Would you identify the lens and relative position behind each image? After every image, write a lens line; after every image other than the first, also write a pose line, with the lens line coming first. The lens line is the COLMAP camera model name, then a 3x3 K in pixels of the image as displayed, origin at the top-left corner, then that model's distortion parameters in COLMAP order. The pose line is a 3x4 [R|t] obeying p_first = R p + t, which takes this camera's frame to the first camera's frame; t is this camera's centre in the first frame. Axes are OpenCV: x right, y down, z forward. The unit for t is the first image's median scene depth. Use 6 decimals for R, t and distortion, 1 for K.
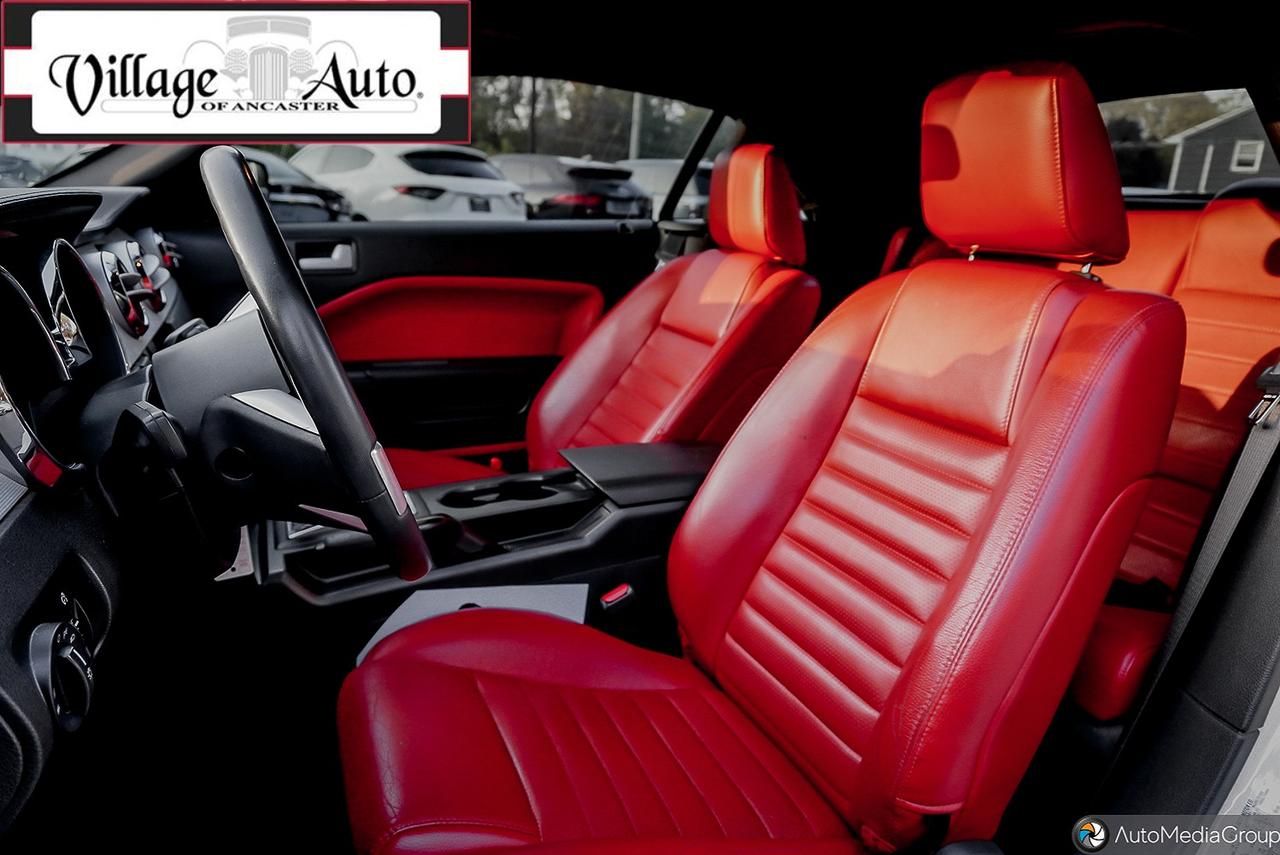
lens RADIAL K [[897.2, 0, 640.0], [0, 897.2, 427.5], [0, 0, 1]] dist [-0.003924, 0.004997]
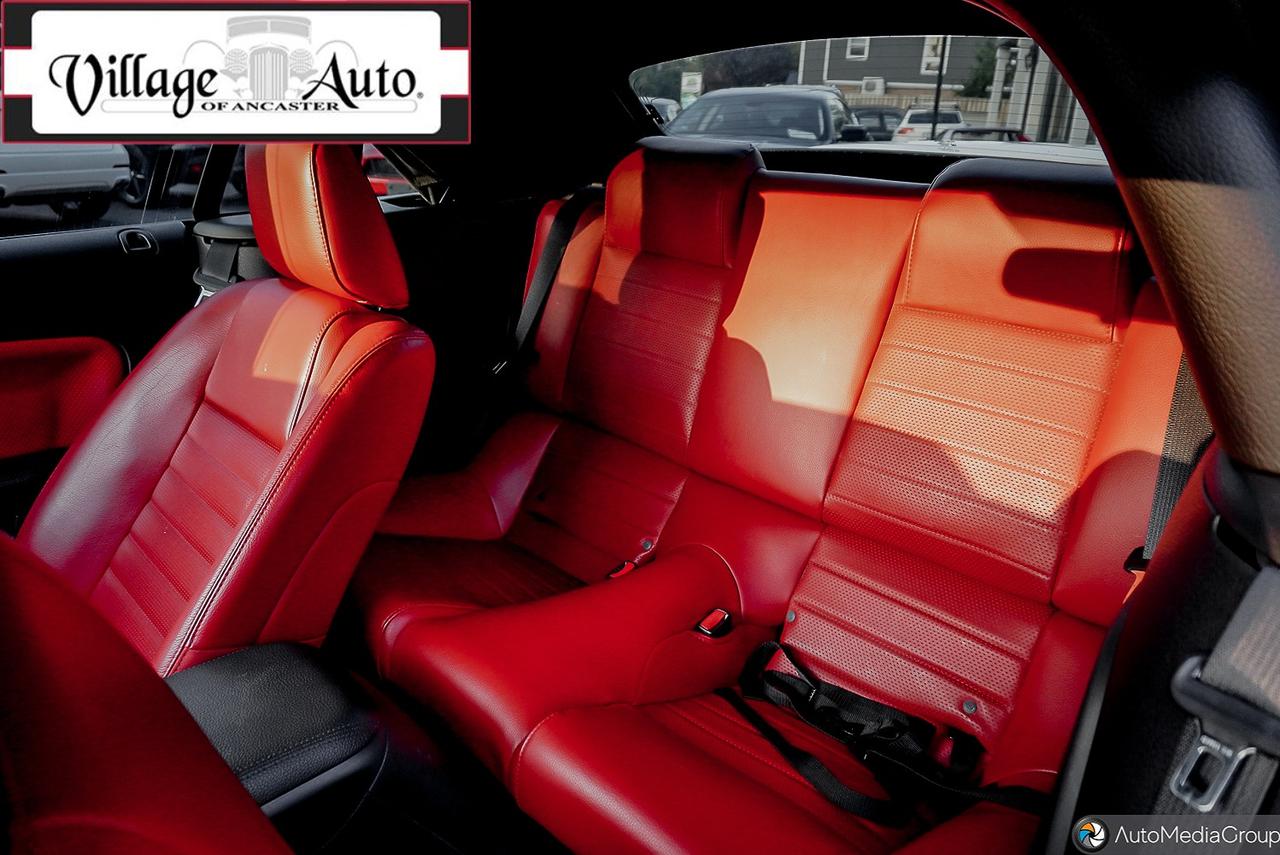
lens RADIAL K [[897.2, 0, 640.0], [0, 897.2, 427.5], [0, 0, 1]] dist [-0.003924, 0.004997]
pose [[0.935750, -0.149569, 0.319377, 0.097932], [0.114313, 0.985354, 0.126528, -0.129298], [-0.333624, -0.081890, 0.939143, 0.254440]]
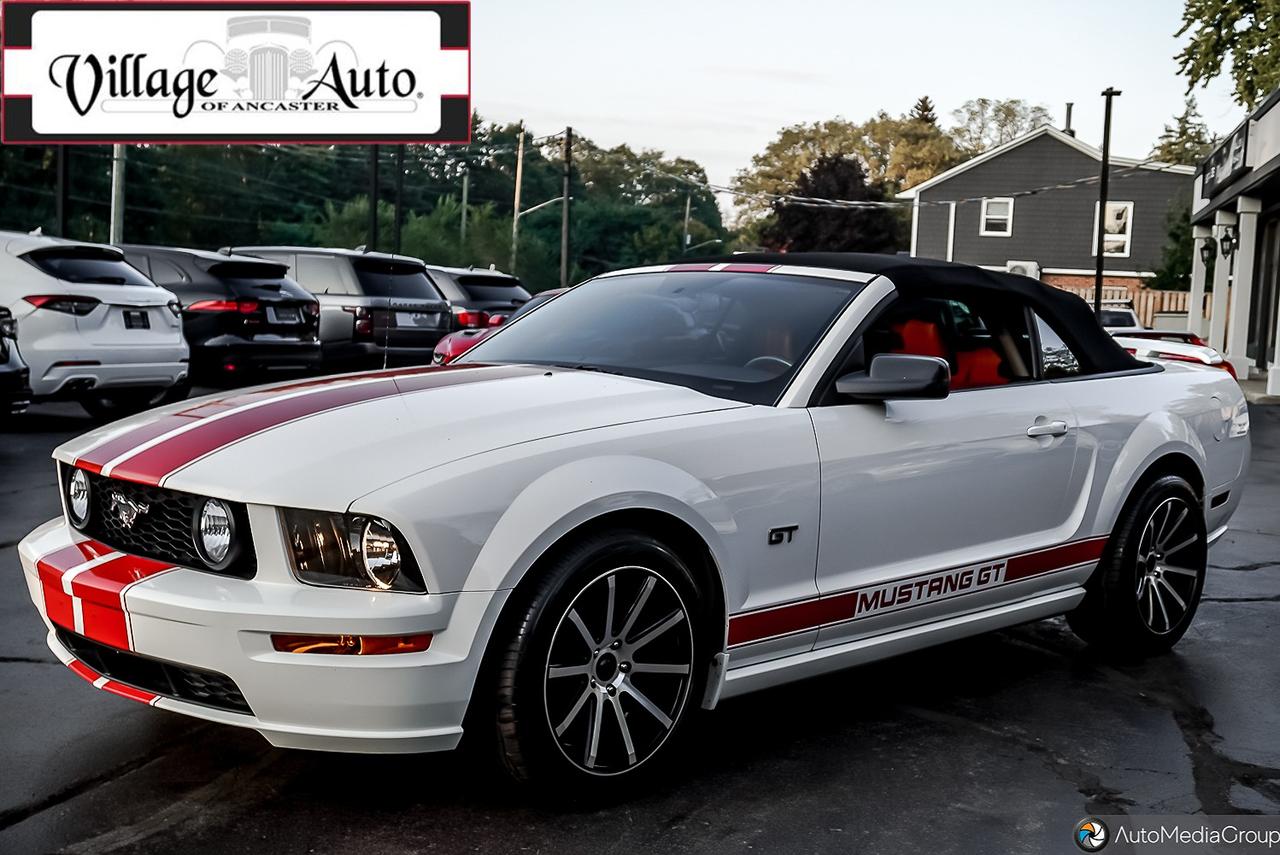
lens RADIAL K [[1761.8, 0, 640.0], [0, 1761.8, 427.5], [0, 0, 1]] dist [0.038604, 0.068530]
pose [[0.930512, -0.052342, 0.362501, -1.785597], [0.108591, 0.984661, -0.136567, 0.509882], [-0.349793, 0.166442, 0.921923, -2.805278]]
